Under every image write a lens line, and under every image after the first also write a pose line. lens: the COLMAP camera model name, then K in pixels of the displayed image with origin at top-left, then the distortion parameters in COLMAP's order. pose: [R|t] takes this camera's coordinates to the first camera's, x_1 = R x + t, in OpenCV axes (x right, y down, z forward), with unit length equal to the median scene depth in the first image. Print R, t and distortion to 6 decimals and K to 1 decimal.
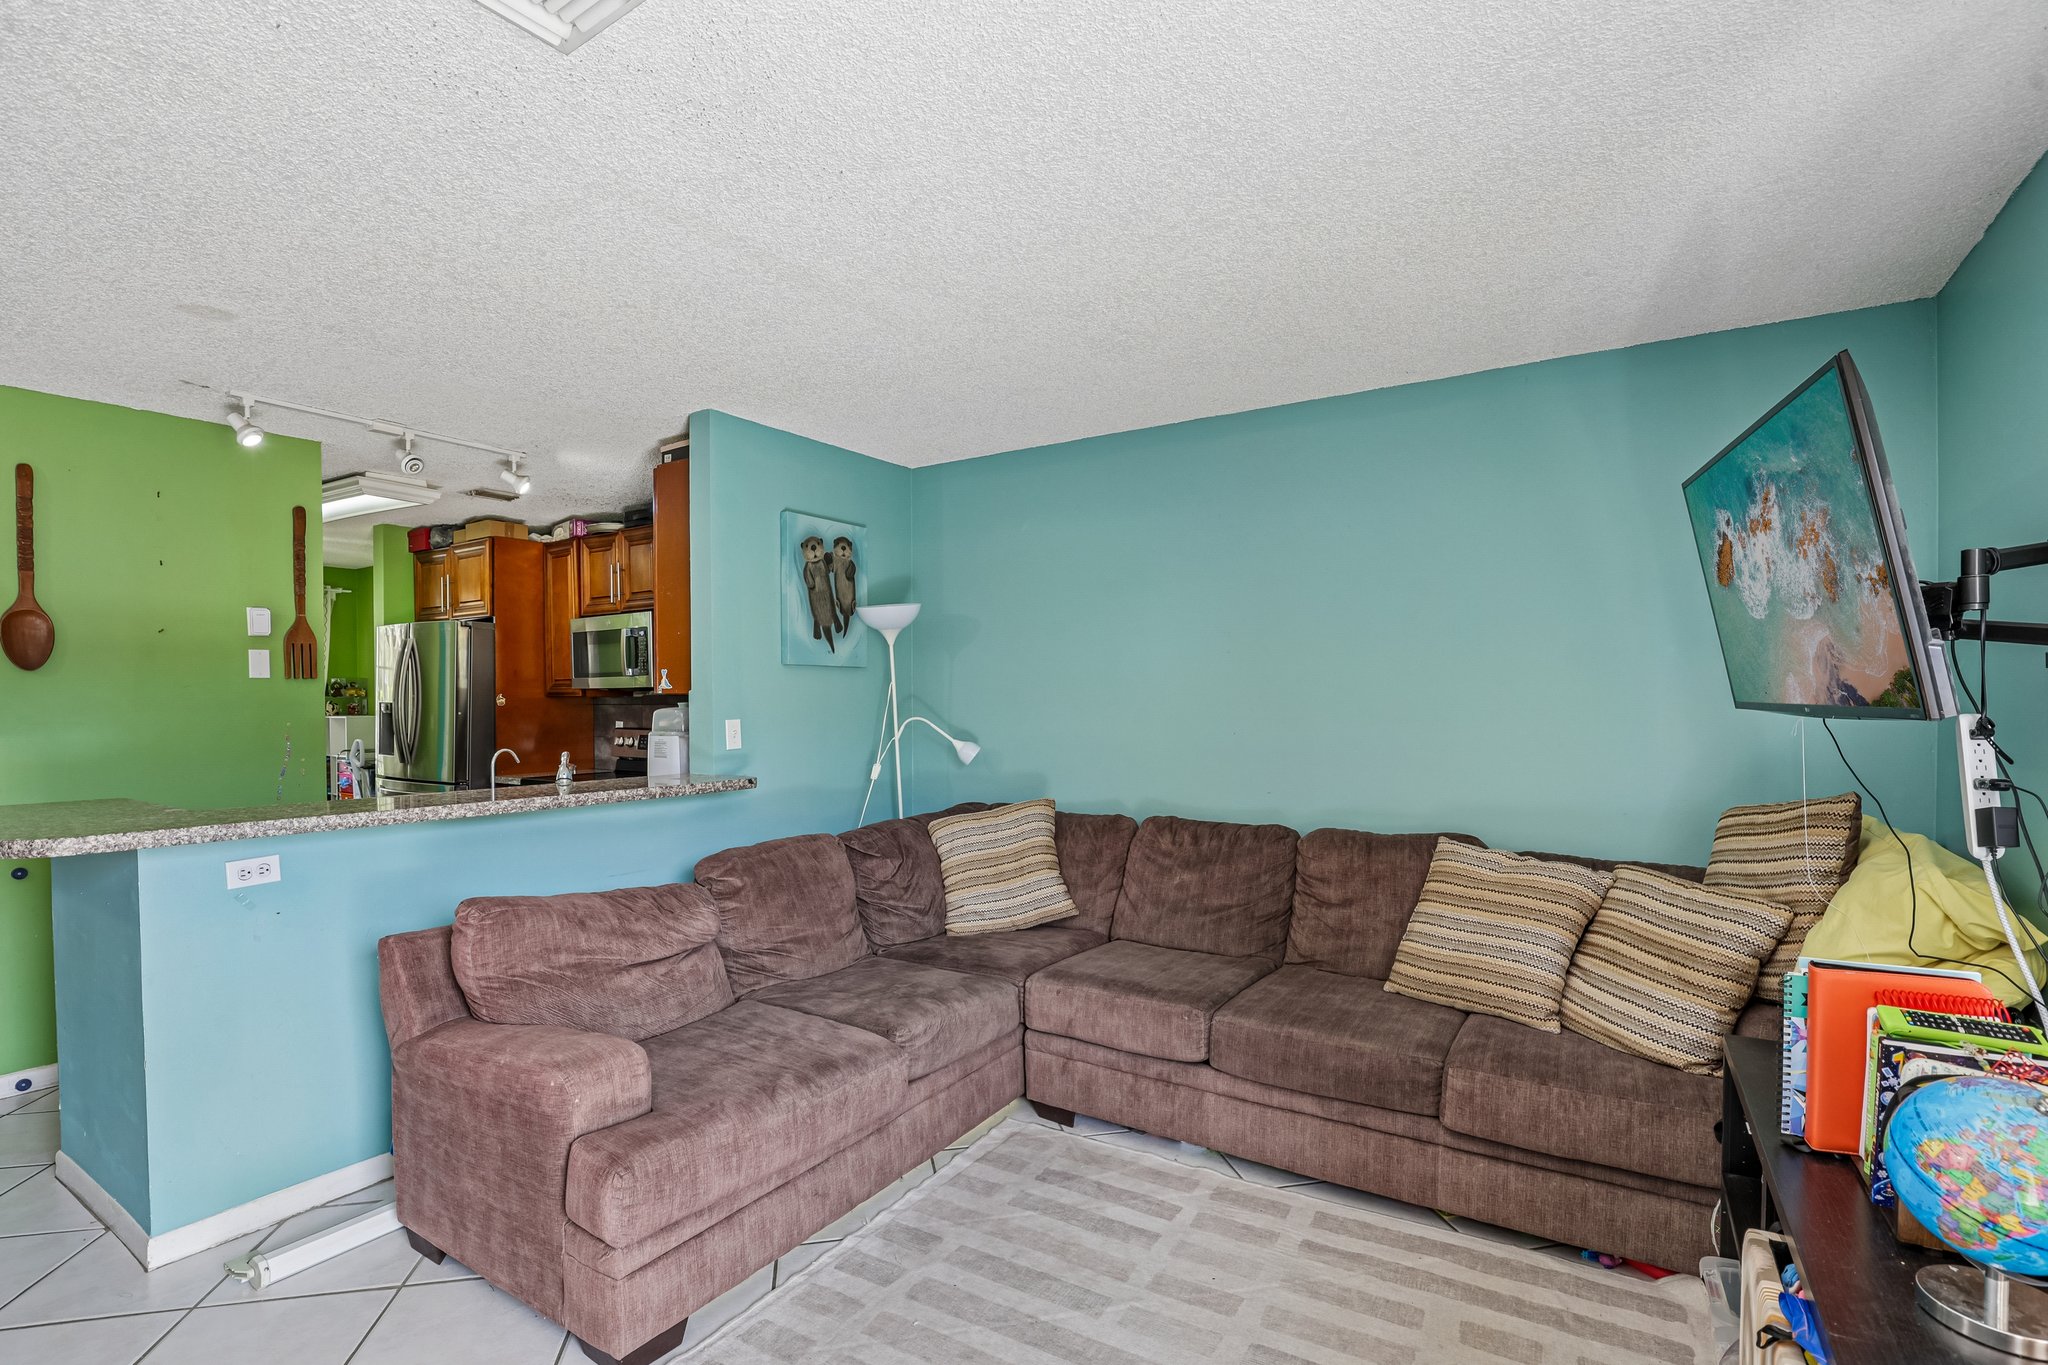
lens RADIAL K [[955.7, 0, 1025.8], [0, 955.7, 712.6], [0, 0, 1]] dist [-0.032753, 0.001680]
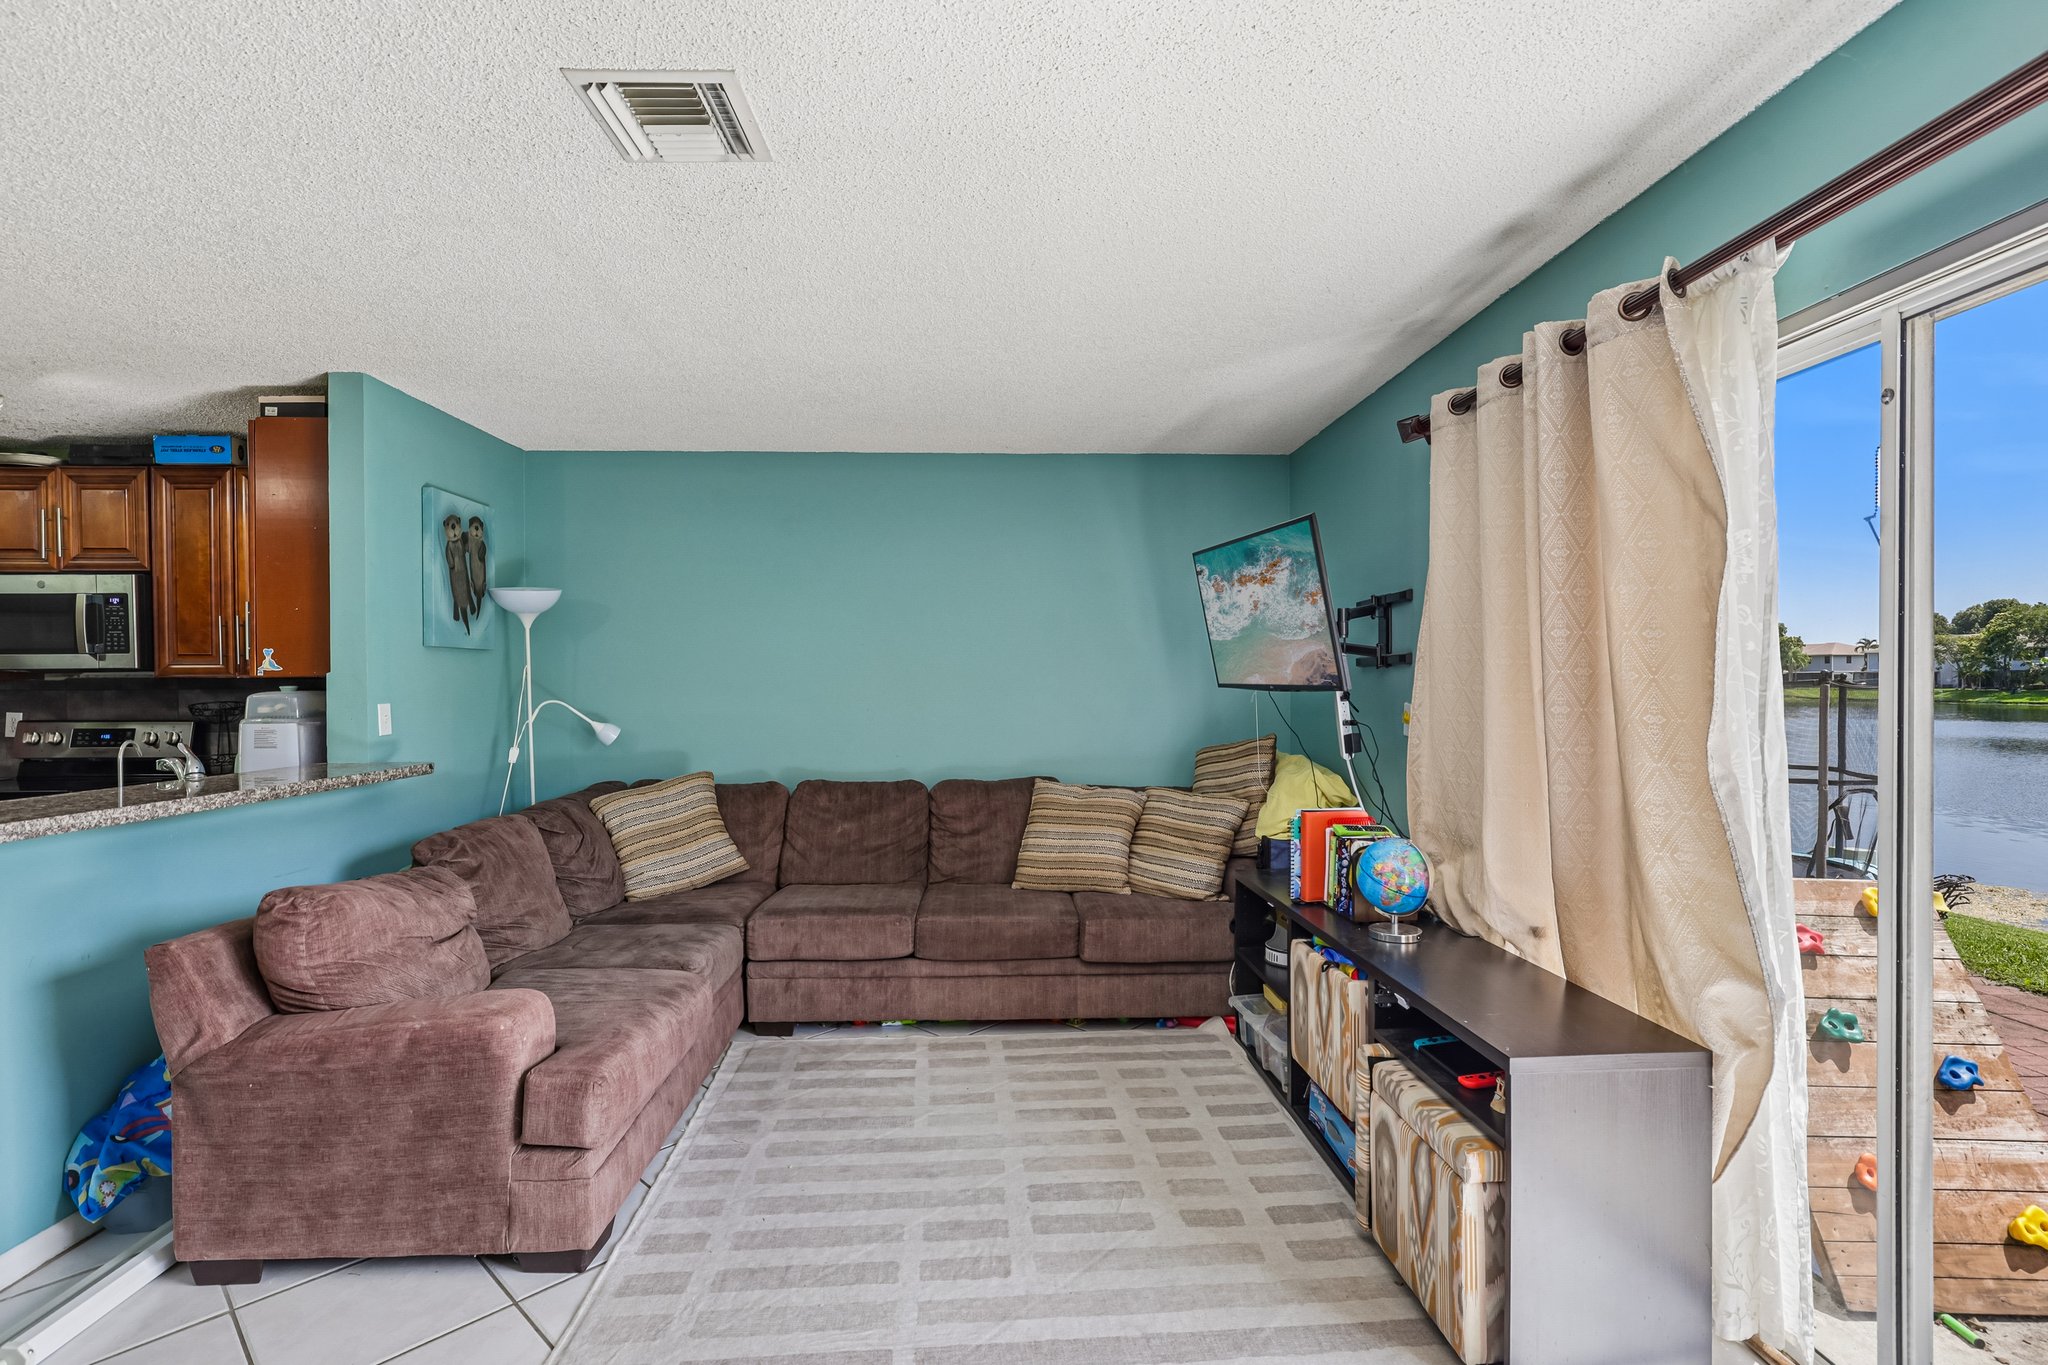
lens RADIAL K [[961.7, 0, 1033.3], [0, 961.7, 683.9], [0, 0, 1]] dist [-0.012164, 0.001095]
pose [[0.815270, -0.000552, 0.579081, -0.419853], [0.008619, 0.999900, -0.011181, 0.004804], [-0.579017, 0.014106, 0.815194, -0.185299]]
